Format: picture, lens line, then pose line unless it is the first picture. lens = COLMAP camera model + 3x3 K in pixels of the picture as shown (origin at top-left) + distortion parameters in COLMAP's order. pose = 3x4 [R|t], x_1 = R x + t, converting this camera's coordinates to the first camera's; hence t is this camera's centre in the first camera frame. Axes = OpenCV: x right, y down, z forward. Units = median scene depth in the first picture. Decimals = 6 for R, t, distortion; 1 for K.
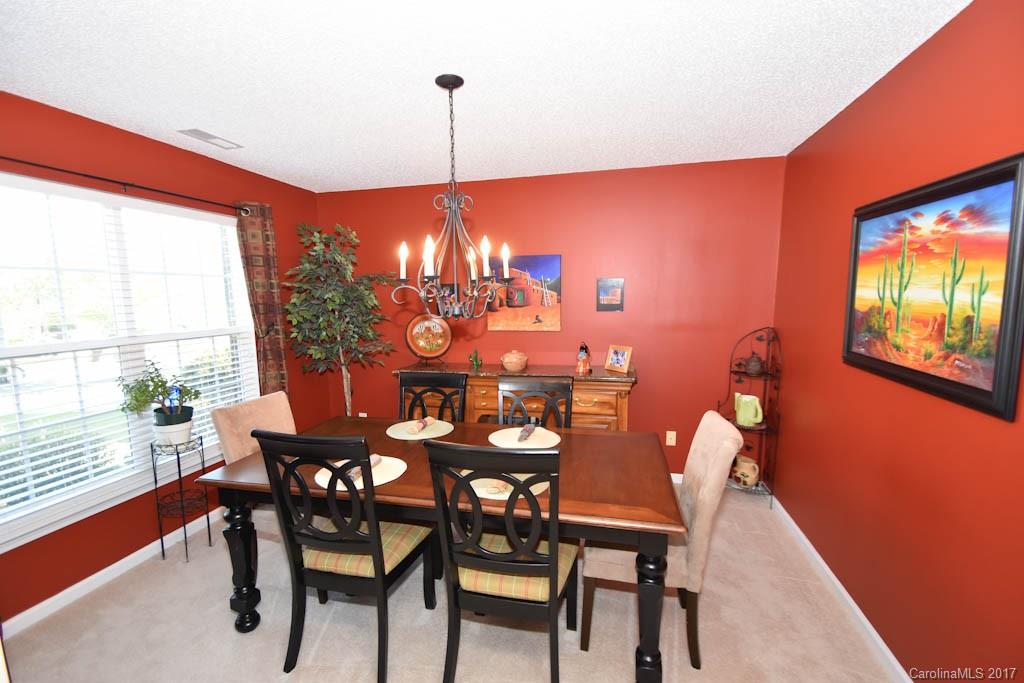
lens RADIAL K [[449.3, 0, 500.4], [0, 449.3, 356.5], [0, 0, 1]] dist [0.009117, -0.012824]
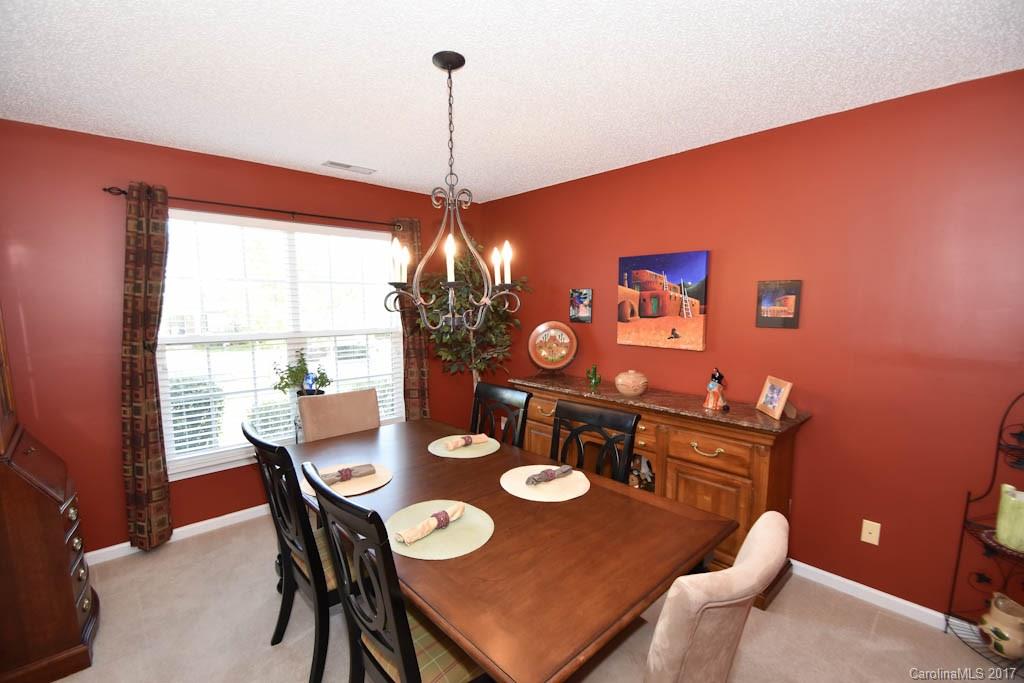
lens RADIAL K [[449.3, 0, 500.4], [0, 449.3, 356.5], [0, 0, 1]] dist [0.009117, -0.012824]
pose [[0.835055, 0.079024, -0.544462, 0.275114], [-0.084075, 0.996336, 0.015661, -0.031477], [0.543705, 0.032698, 0.838640, 0.184065]]
